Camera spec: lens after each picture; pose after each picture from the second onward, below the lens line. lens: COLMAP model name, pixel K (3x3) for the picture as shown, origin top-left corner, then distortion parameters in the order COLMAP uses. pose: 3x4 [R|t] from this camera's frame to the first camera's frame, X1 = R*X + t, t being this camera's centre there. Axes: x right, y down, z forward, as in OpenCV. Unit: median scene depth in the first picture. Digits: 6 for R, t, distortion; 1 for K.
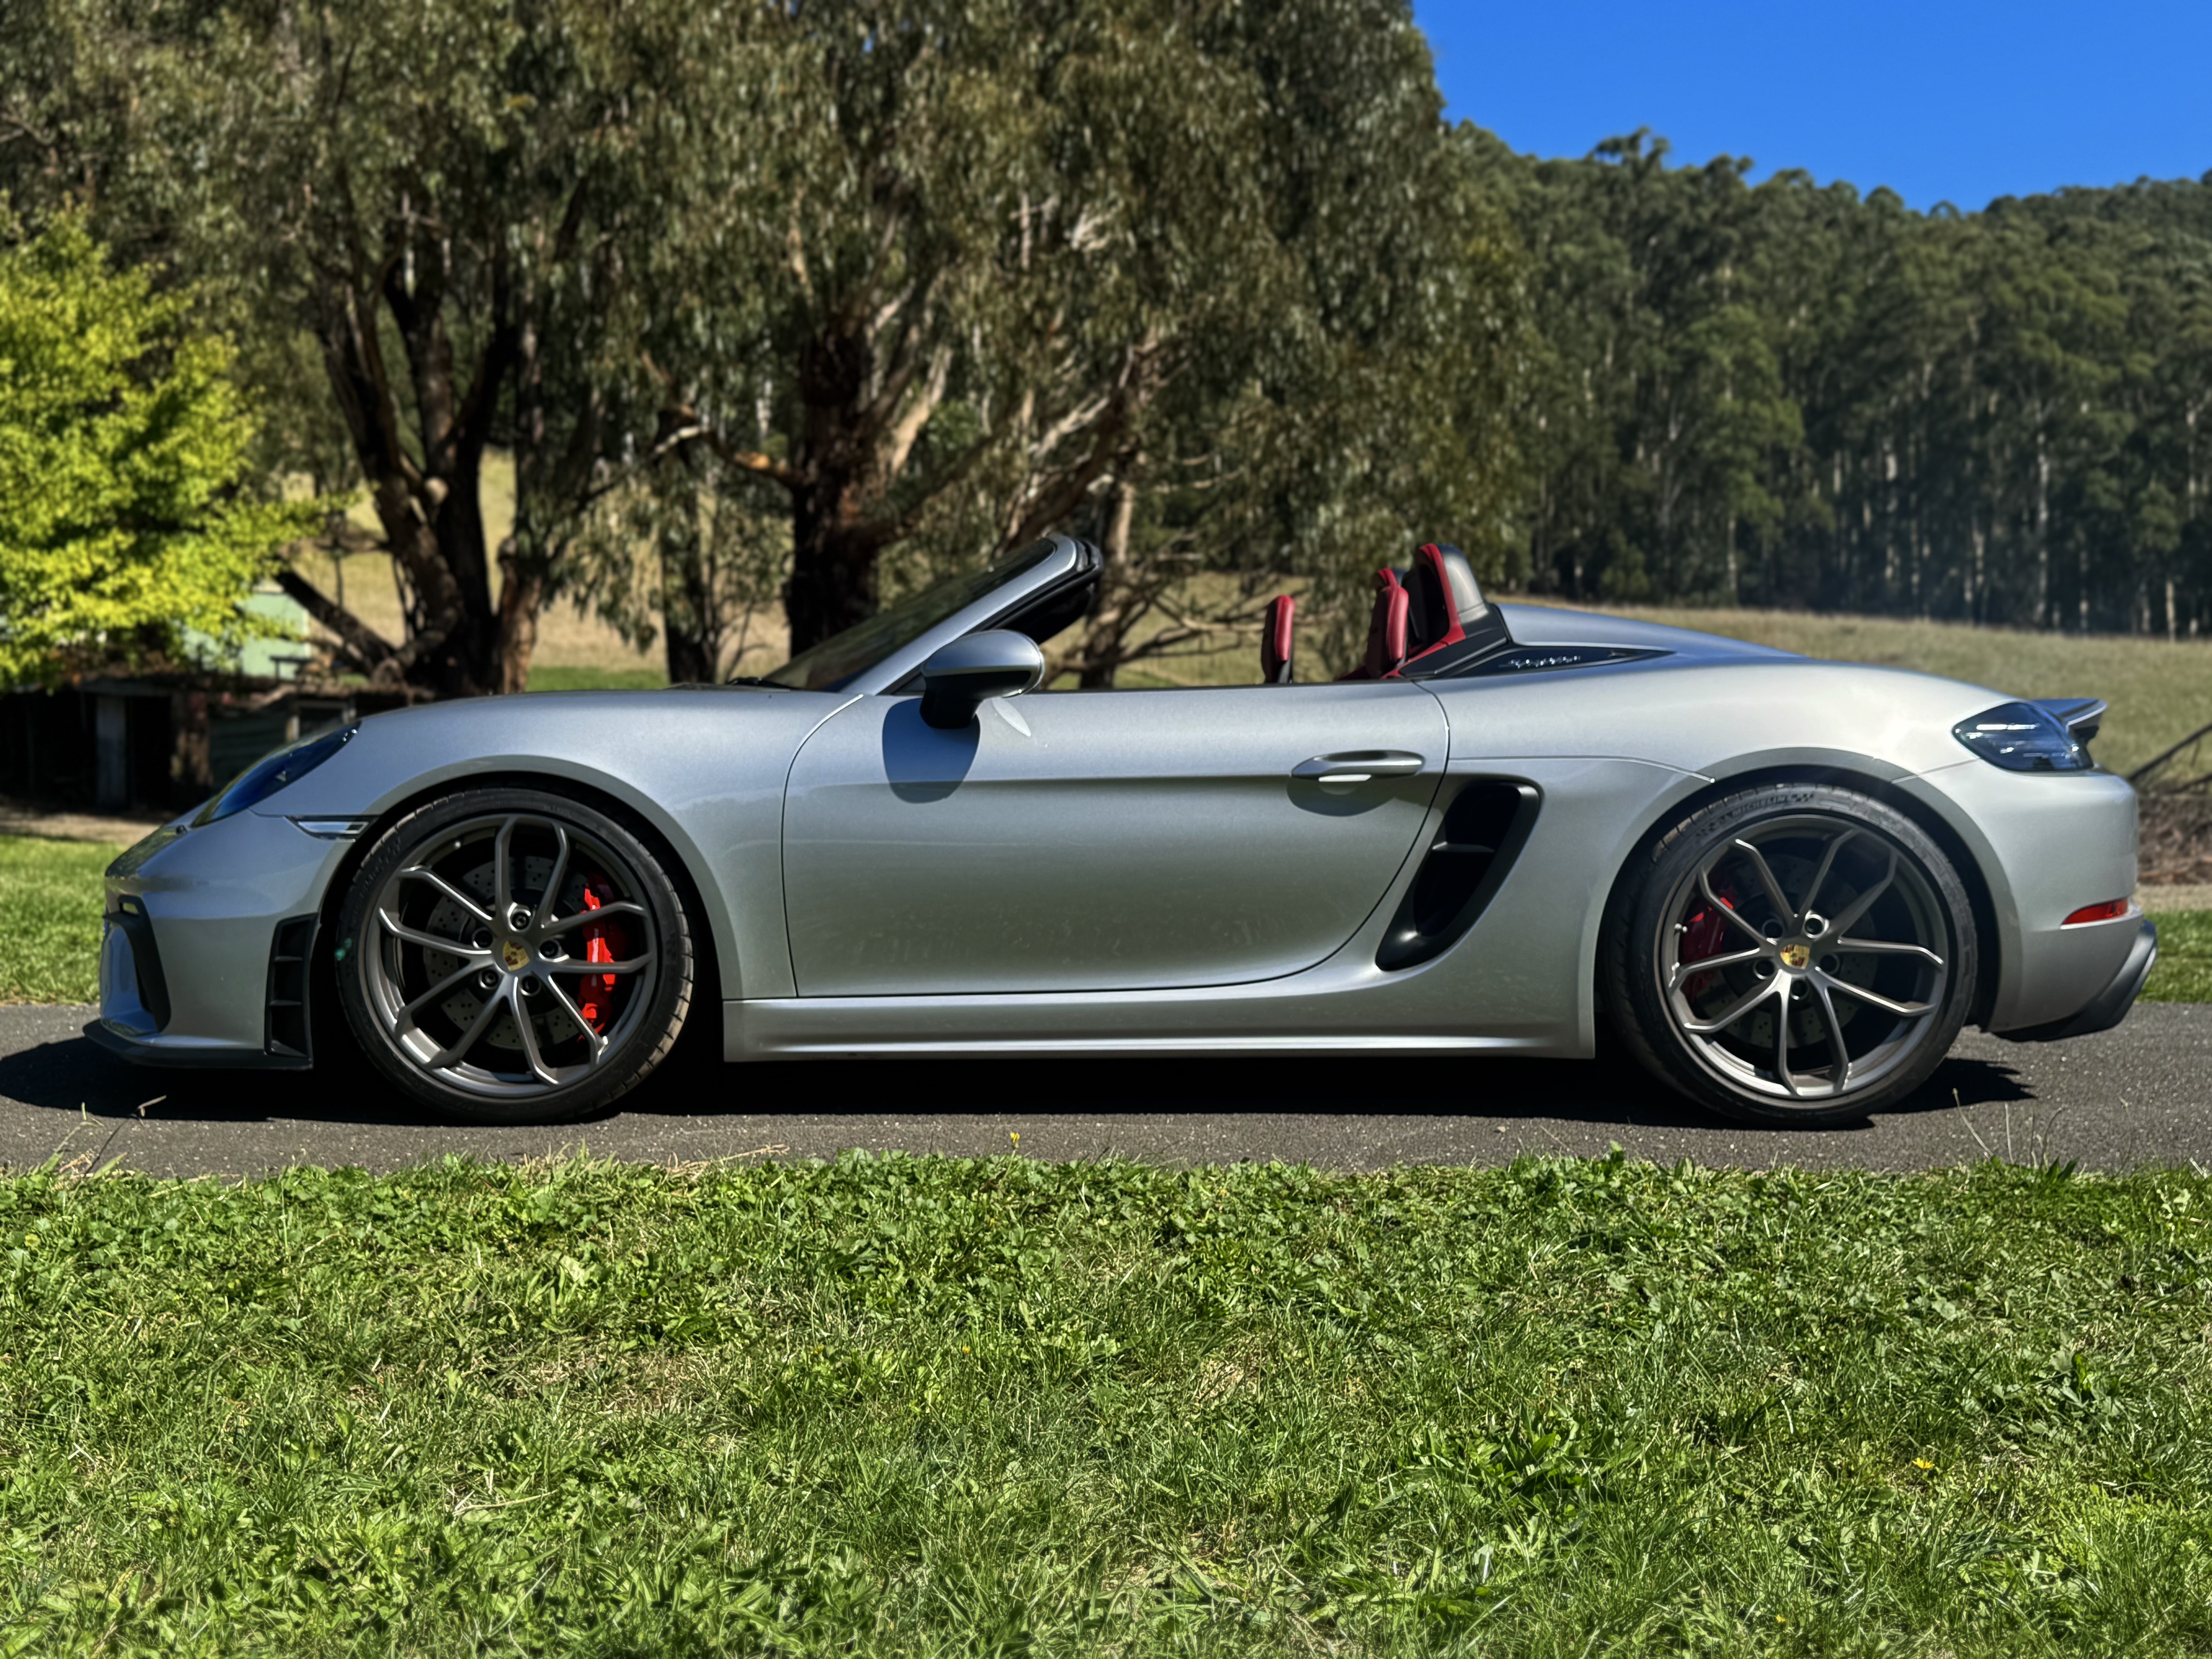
lens RADIAL K [[2334.8, 0, 1106.1], [0, 2334.8, 830.0], [0, 0, 1]] dist [-0.030954, 0.000000]
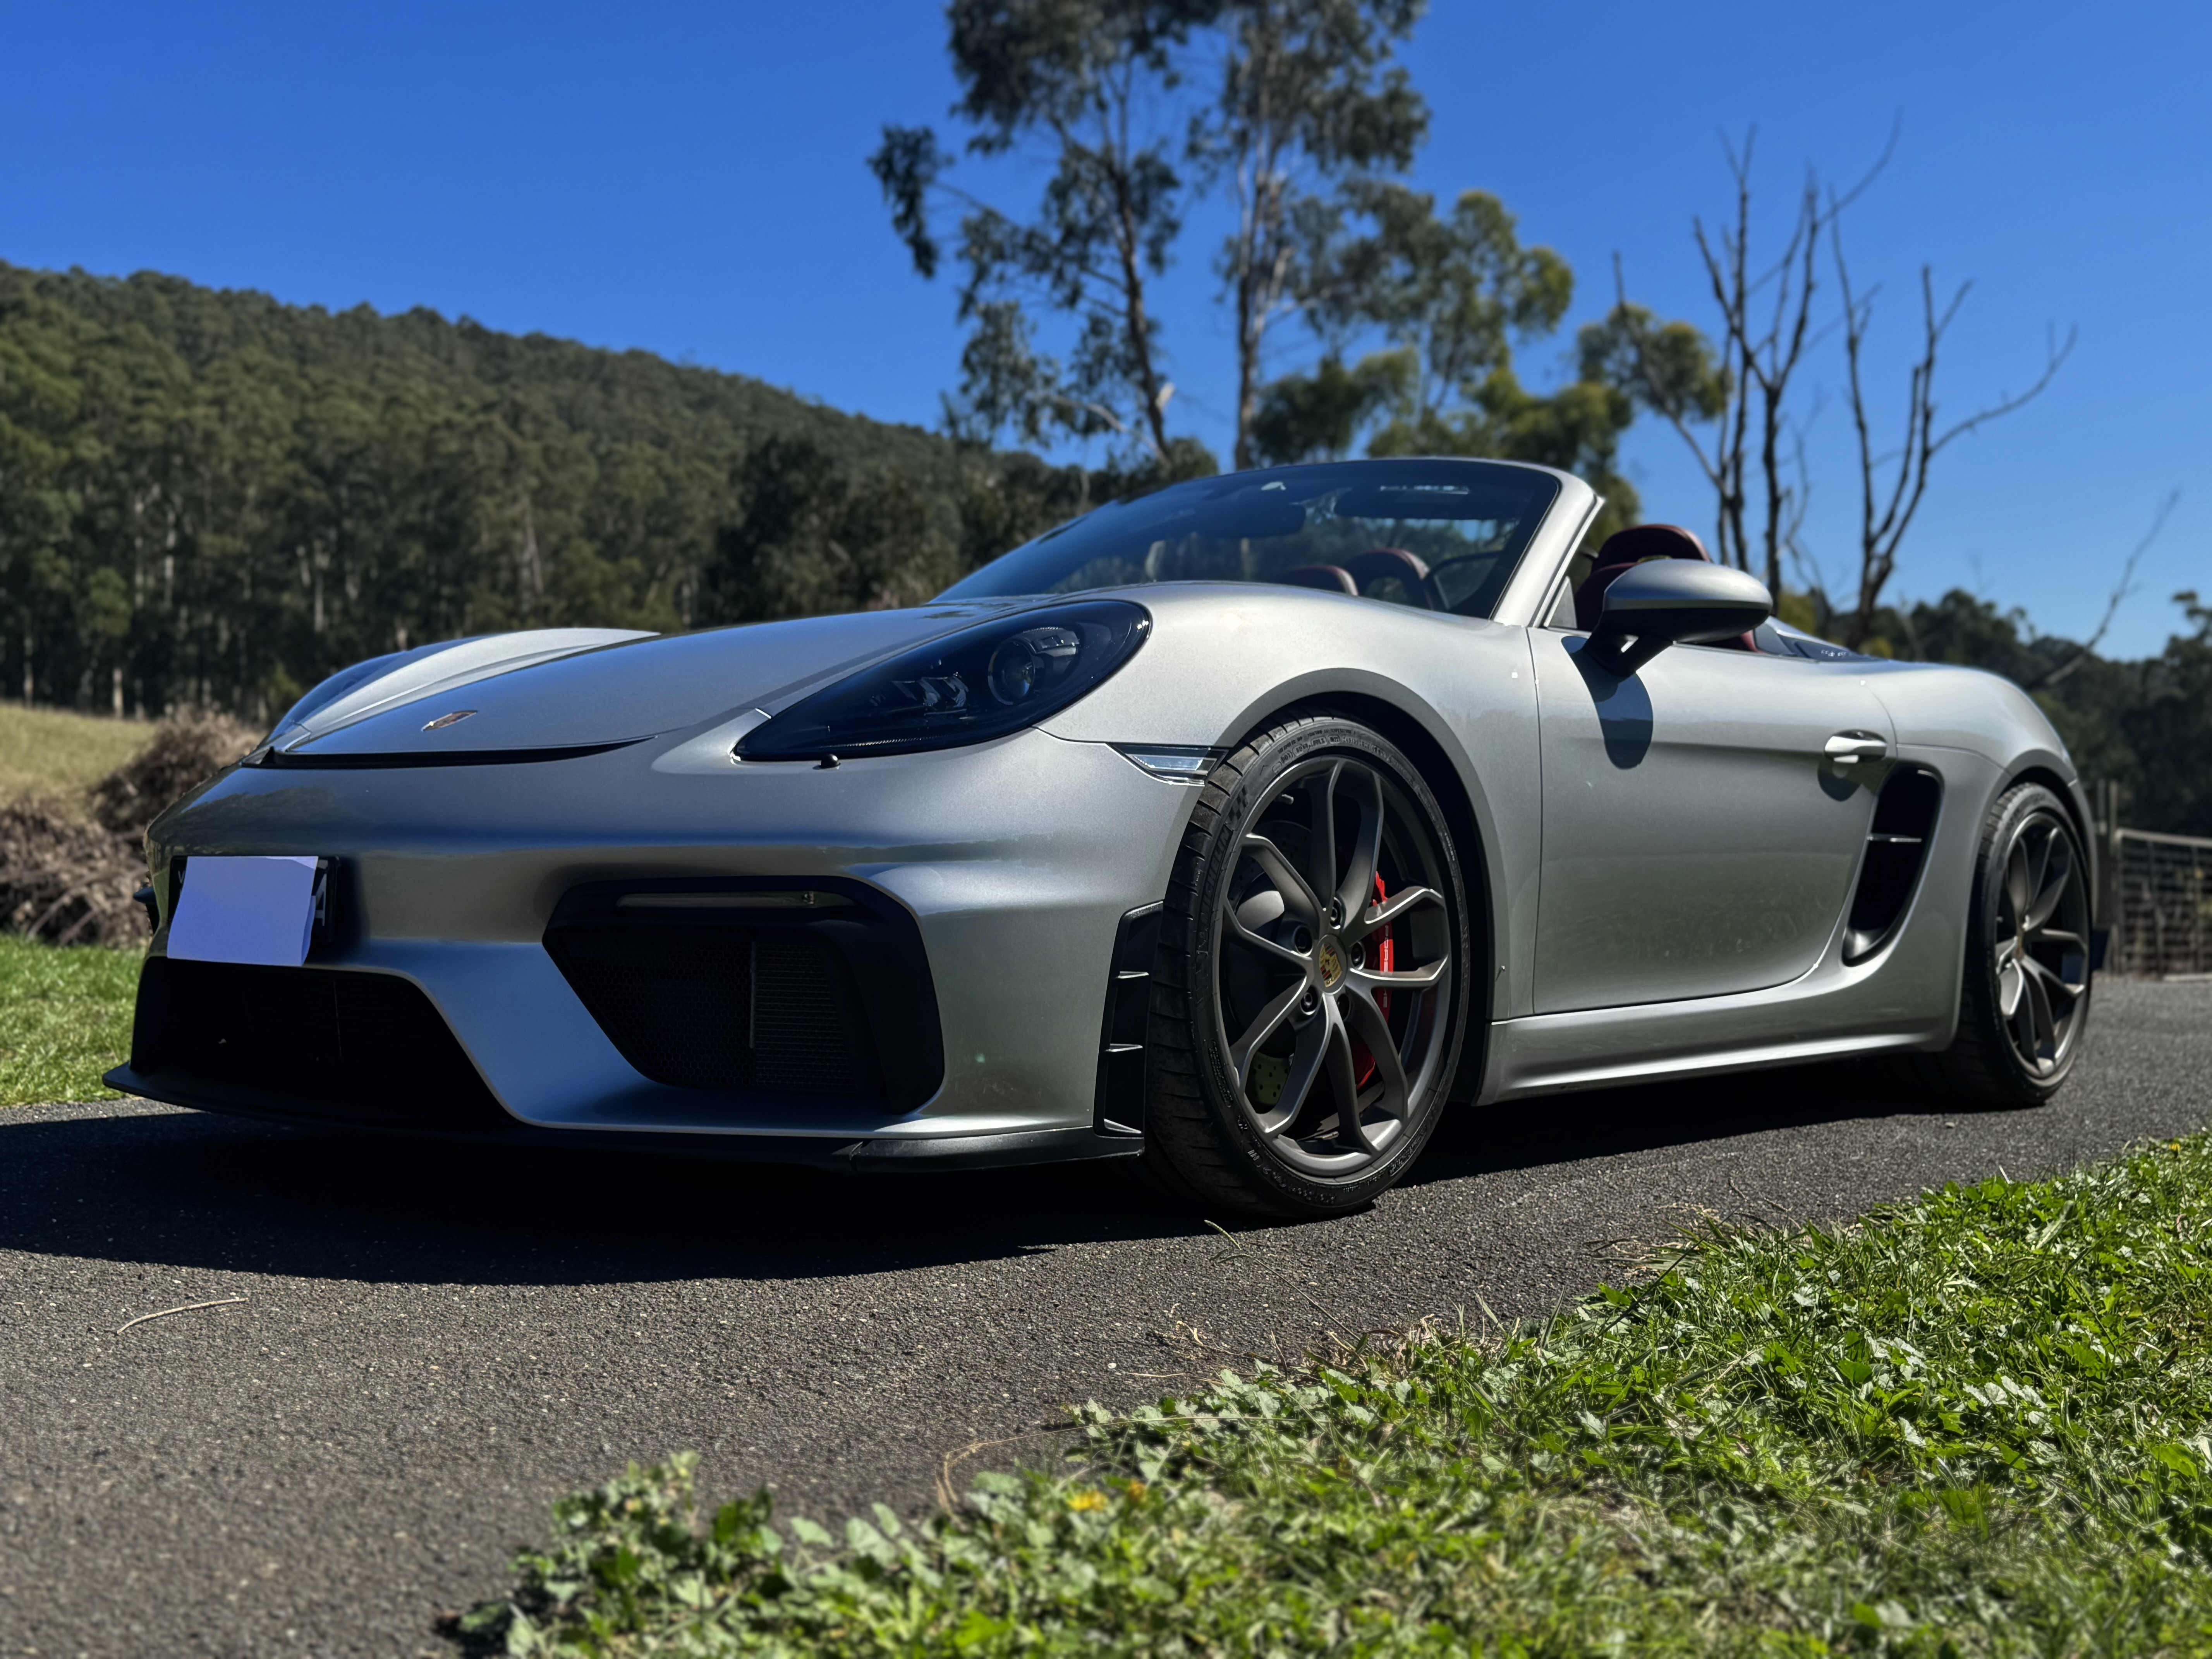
lens RADIAL K [[2334.8, 0, 1103.8], [0, 2334.8, 833.0], [0, 0, 1]] dist [-0.030954, 0.000000]
pose [[0.710906, 0.021597, 0.702955, -0.770024], [-0.005895, 0.999676, -0.024752, 0.032682], [-0.703262, 0.013453, 0.710803, 0.562165]]
